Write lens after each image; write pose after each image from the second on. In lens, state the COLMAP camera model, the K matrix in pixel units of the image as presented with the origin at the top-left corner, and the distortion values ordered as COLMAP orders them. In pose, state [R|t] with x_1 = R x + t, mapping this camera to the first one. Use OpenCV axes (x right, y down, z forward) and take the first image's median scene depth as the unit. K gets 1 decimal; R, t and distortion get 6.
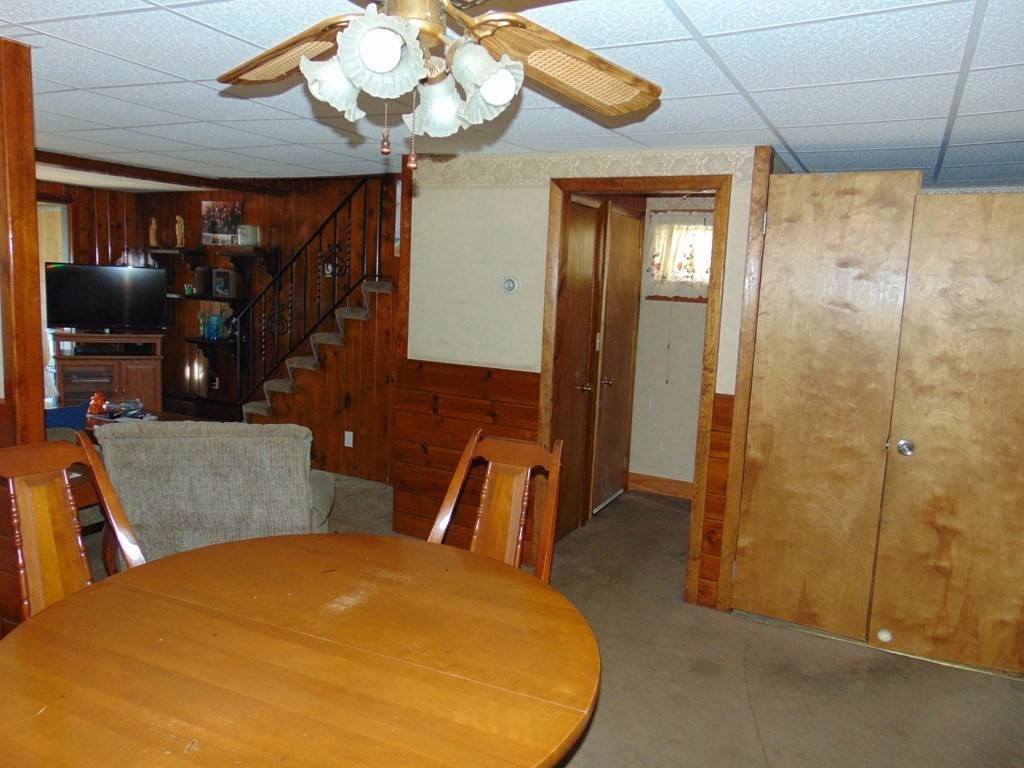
lens RADIAL K [[766.2, 0, 518.1], [0, 766.2, 385.6], [0, 0, 1]] dist [-0.026892, 0.073630]
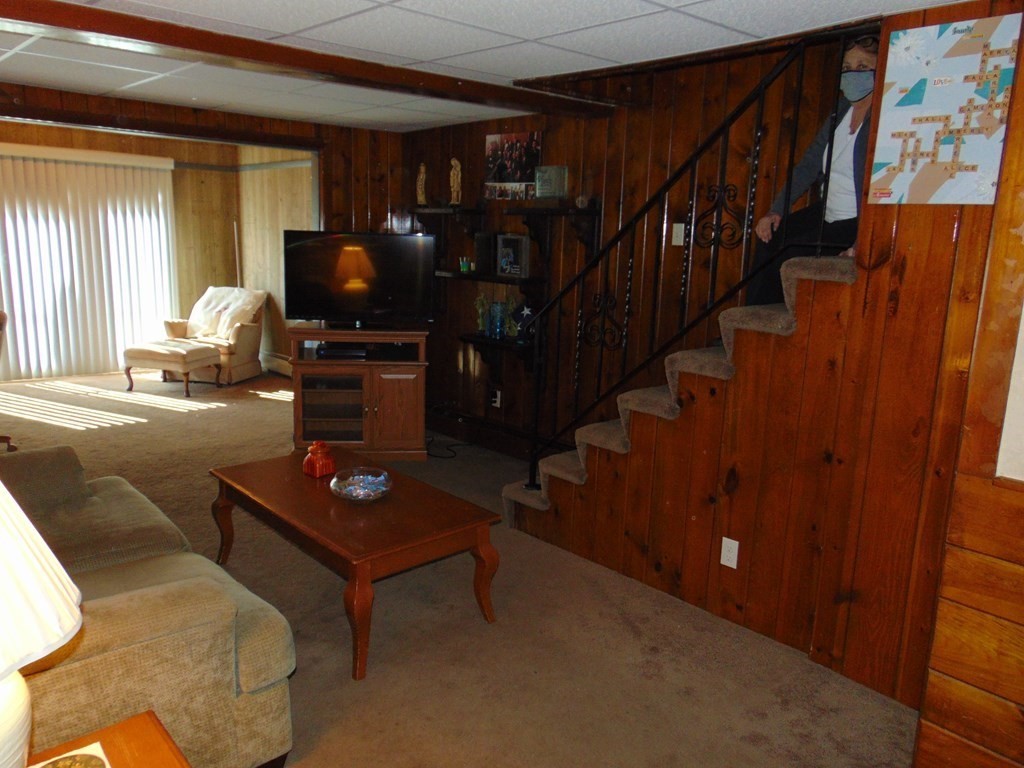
lens RADIAL K [[766.2, 0, 505.1], [0, 766.2, 382.3], [0, 0, 1]] dist [-0.026892, 0.073630]
pose [[0.937207, 0.049206, -0.345286, -0.154210], [-0.032708, 0.998035, 0.053450, -0.059043], [0.347237, -0.038800, 0.936974, 0.363994]]
